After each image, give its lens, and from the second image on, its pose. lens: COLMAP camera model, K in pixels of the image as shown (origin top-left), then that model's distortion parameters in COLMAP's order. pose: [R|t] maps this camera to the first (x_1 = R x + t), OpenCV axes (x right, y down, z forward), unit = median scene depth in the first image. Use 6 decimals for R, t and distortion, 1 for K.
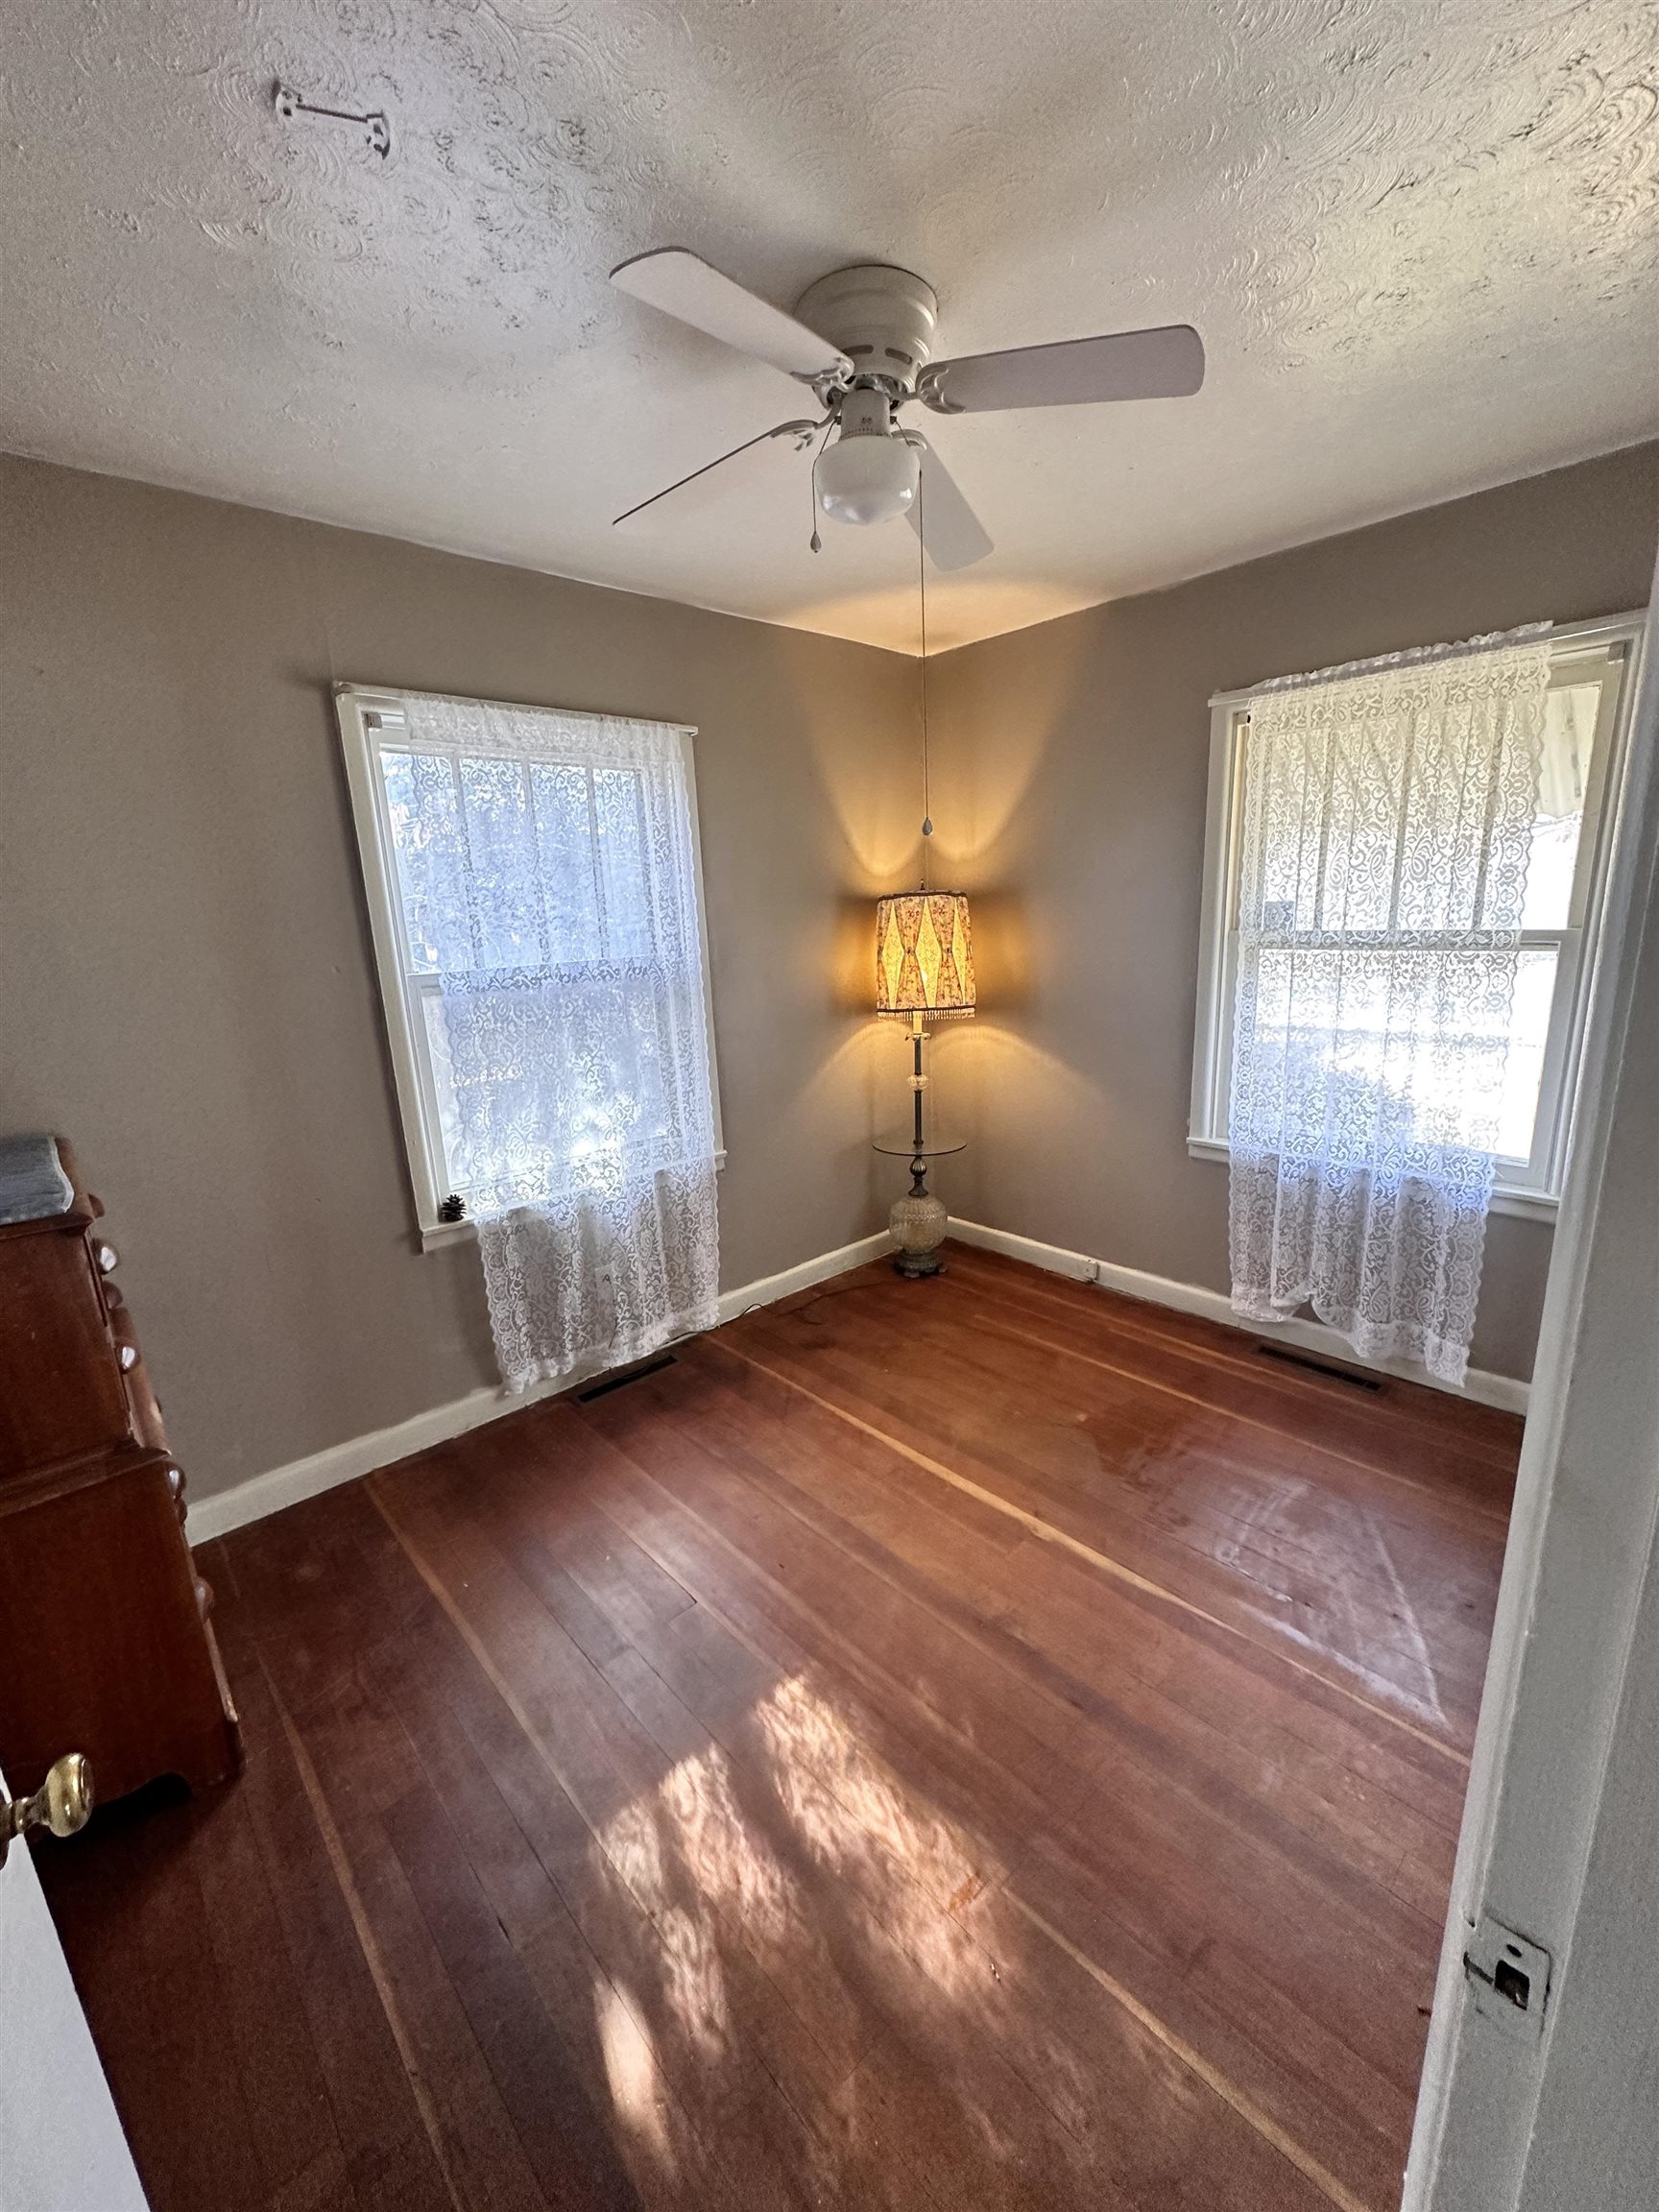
lens RADIAL K [[880.6, 0, 825.6], [0, 880.6, 1105.2], [0, 0, 1]] dist [-0.004445, 0.000408]
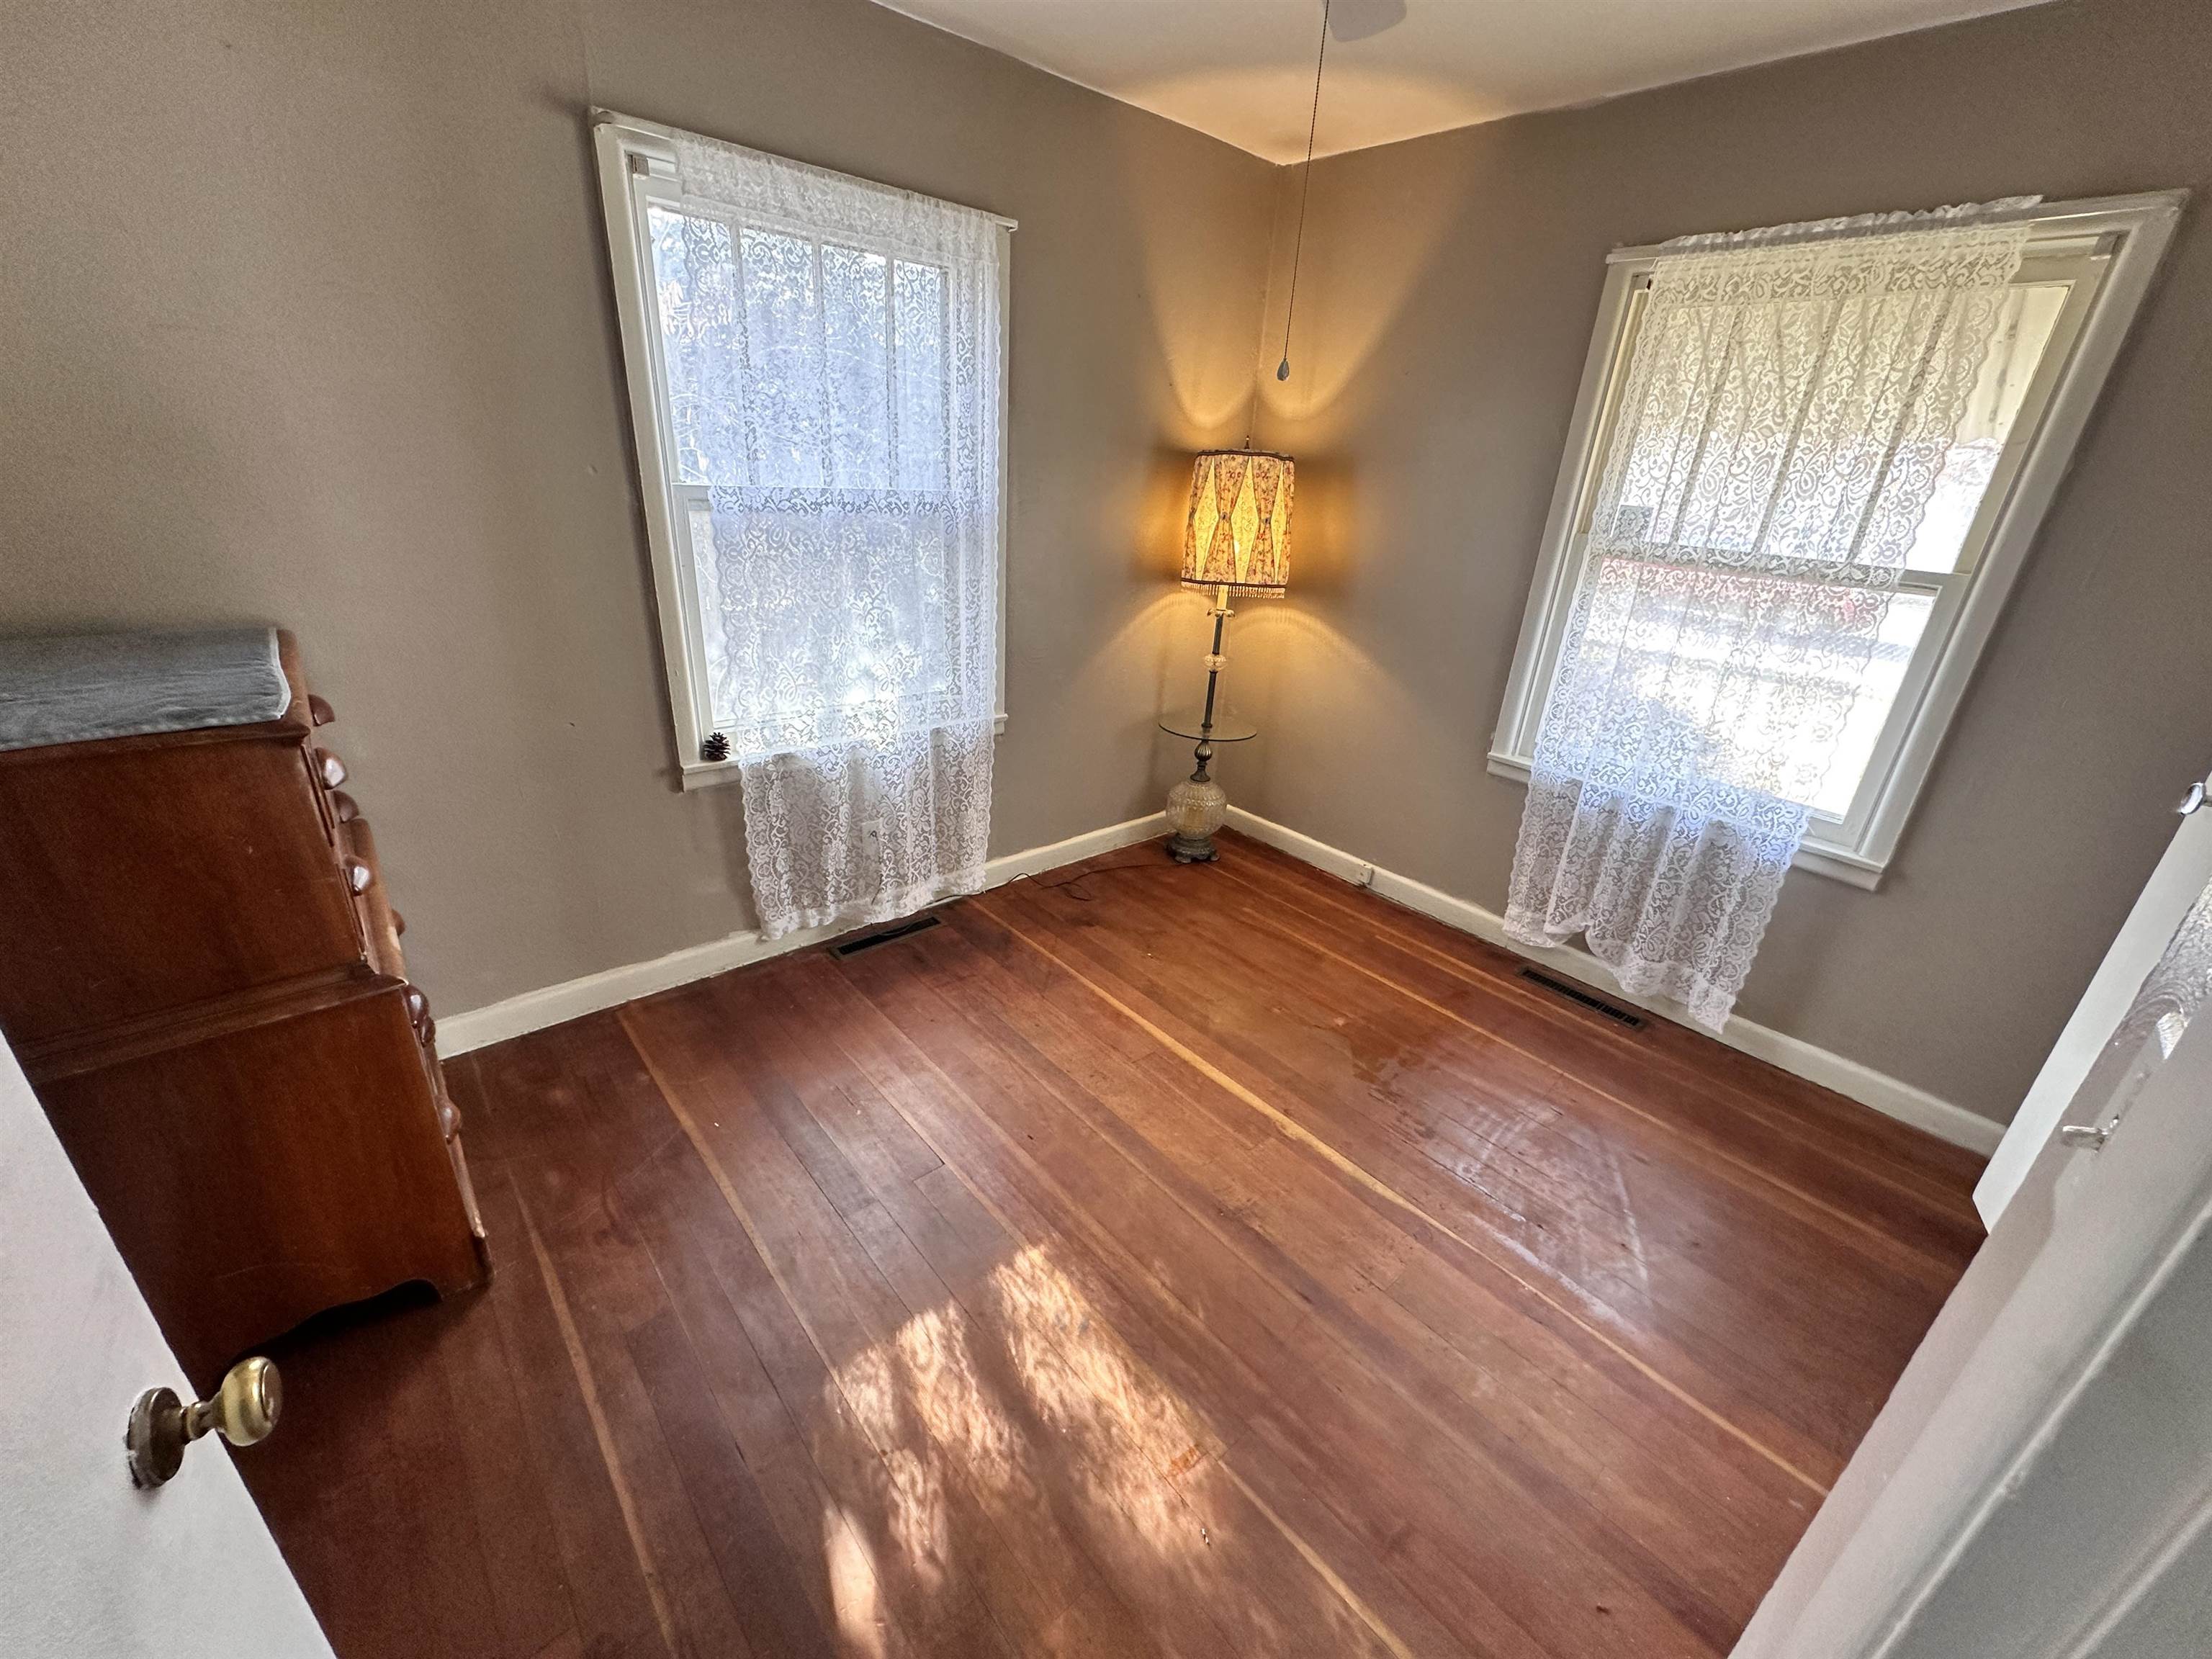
lens RADIAL K [[880.6, 0, 1102.2], [0, 880.6, 826.6], [0, 0, 1]] dist [-0.004445, 0.000408]
pose [[0.994373, 0.104563, 0.017012, -0.020757], [-0.105924, 0.978837, 0.175094, -0.010139], [0.001657, -0.175911, 0.984405, 0.062091]]
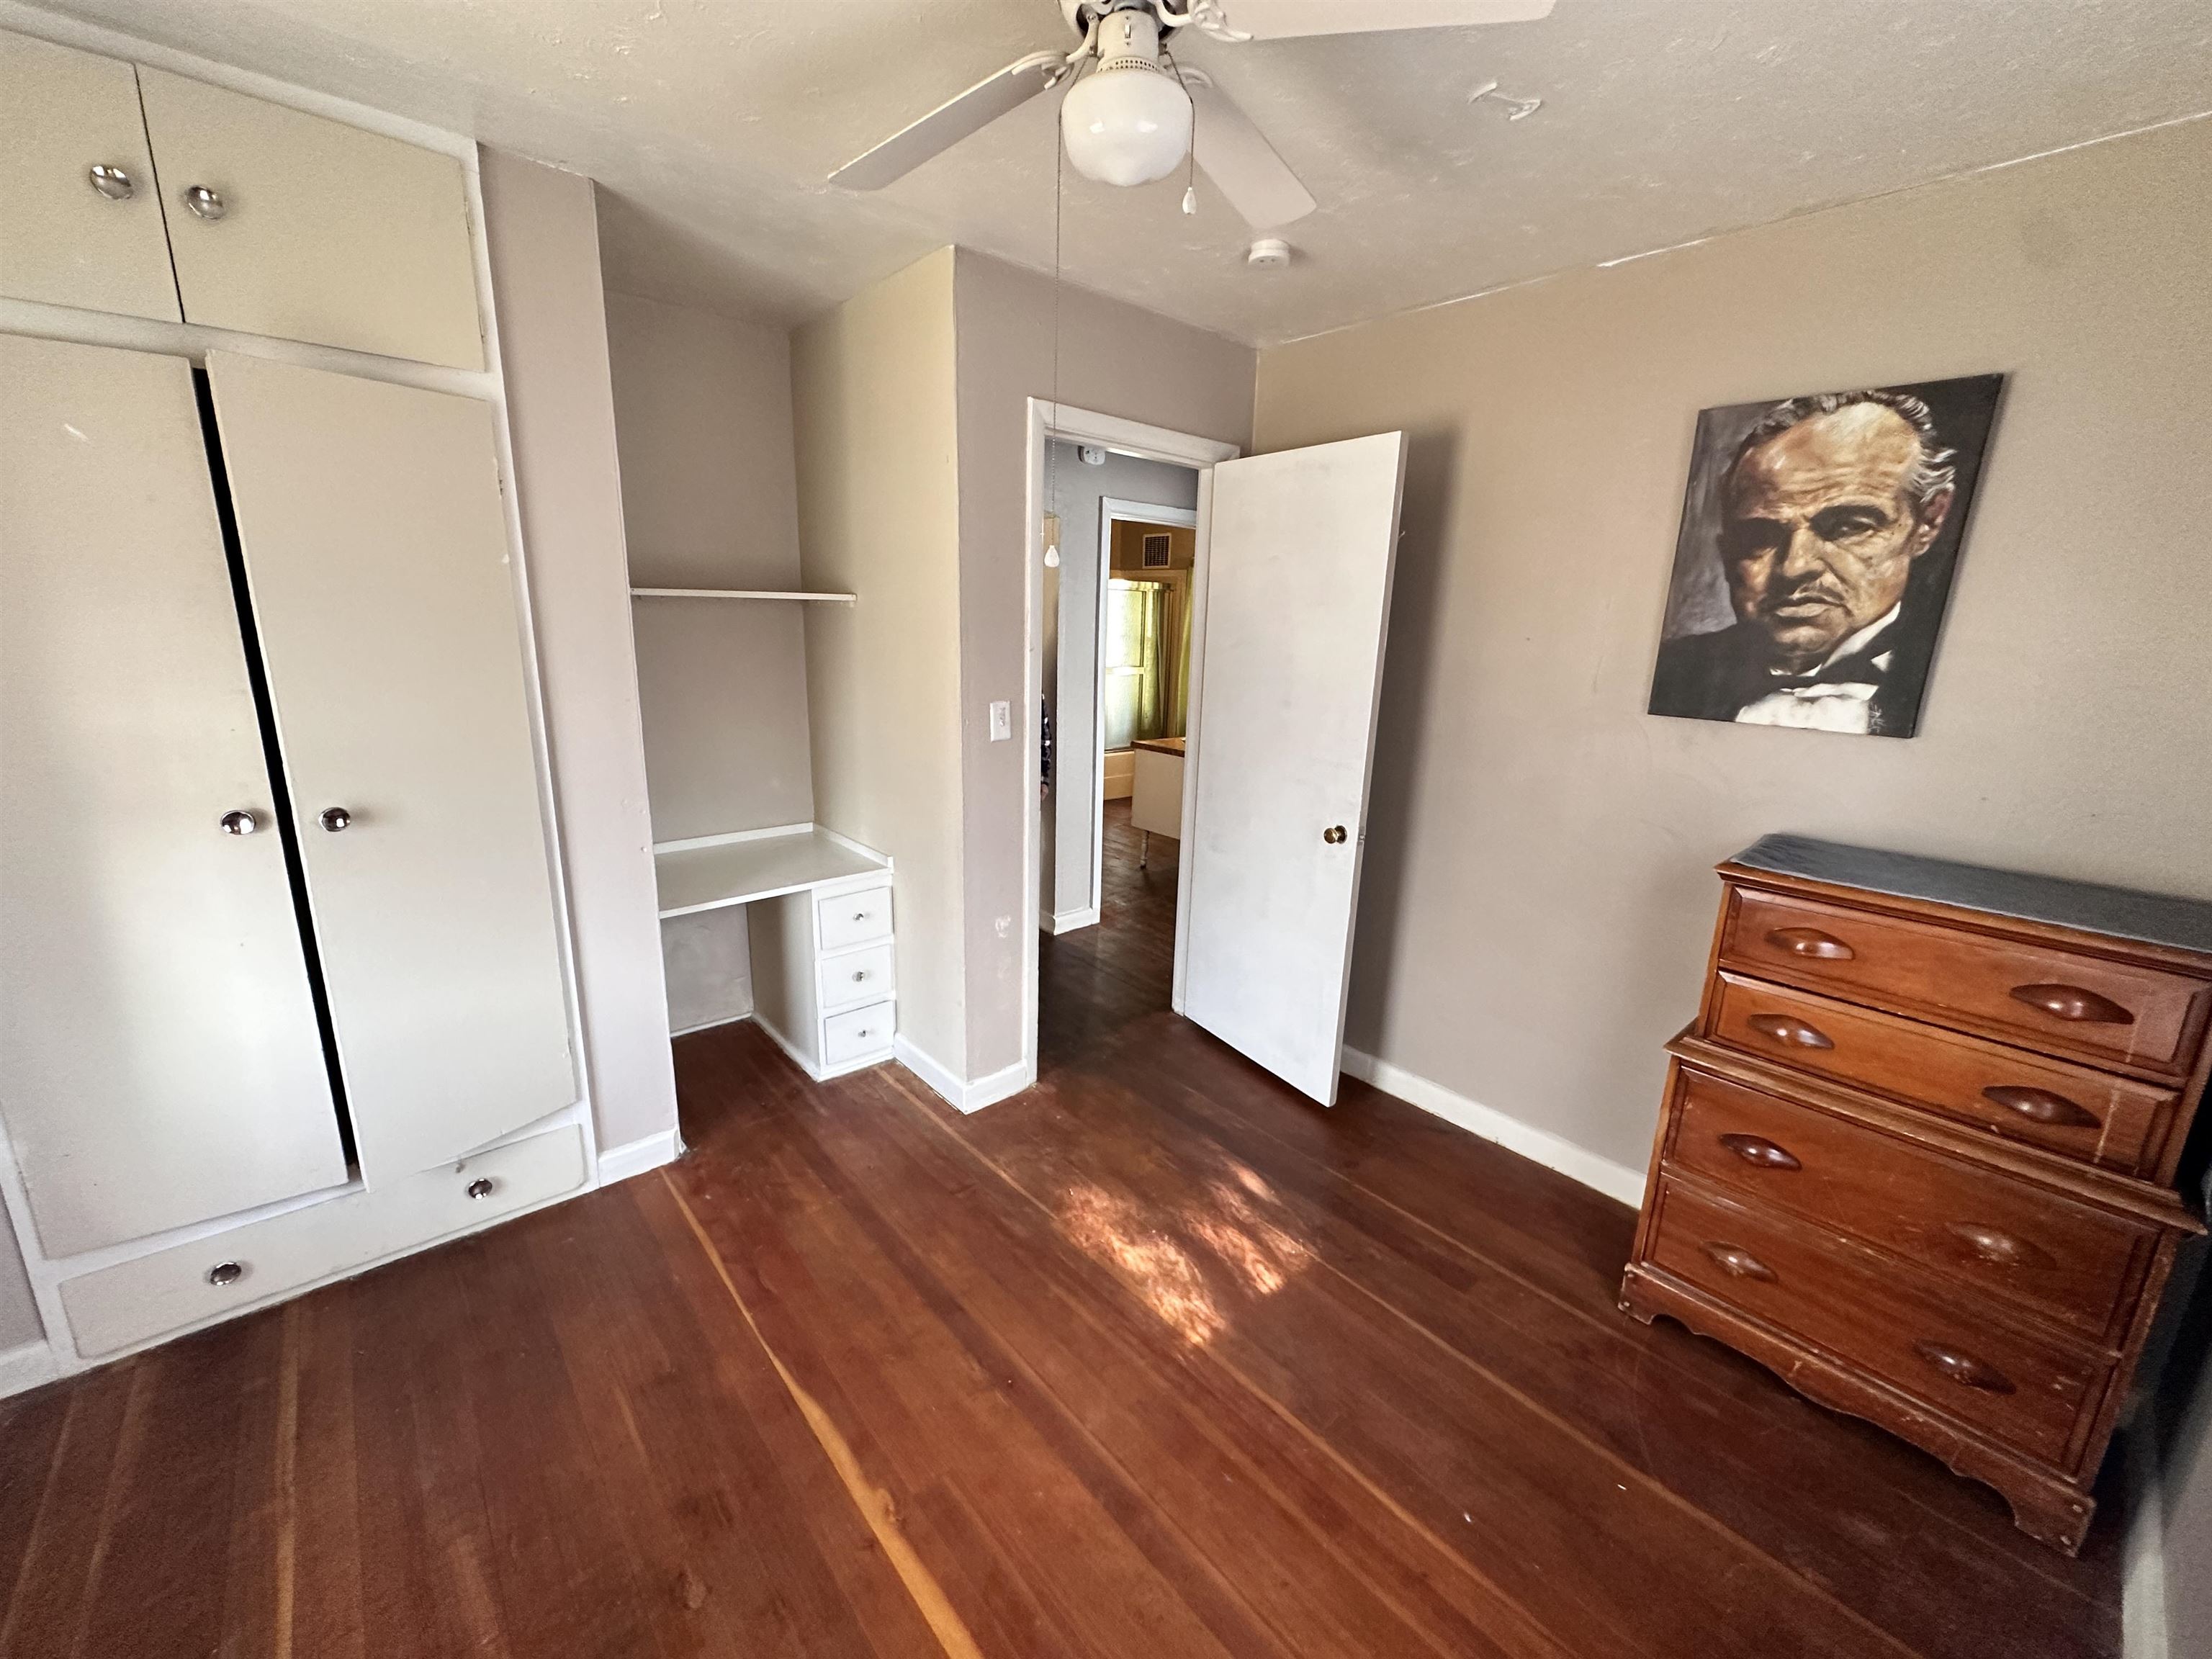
lens RADIAL K [[880.6, 0, 1102.6], [0, 880.6, 820.5], [0, 0, 1]] dist [-0.004445, 0.000408]
pose [[-0.999456, 0.010275, 0.031339, 0.030695], [0.023423, 0.890104, 0.455156, -0.337480], [-0.023218, 0.455643, -0.889860, 1.305735]]
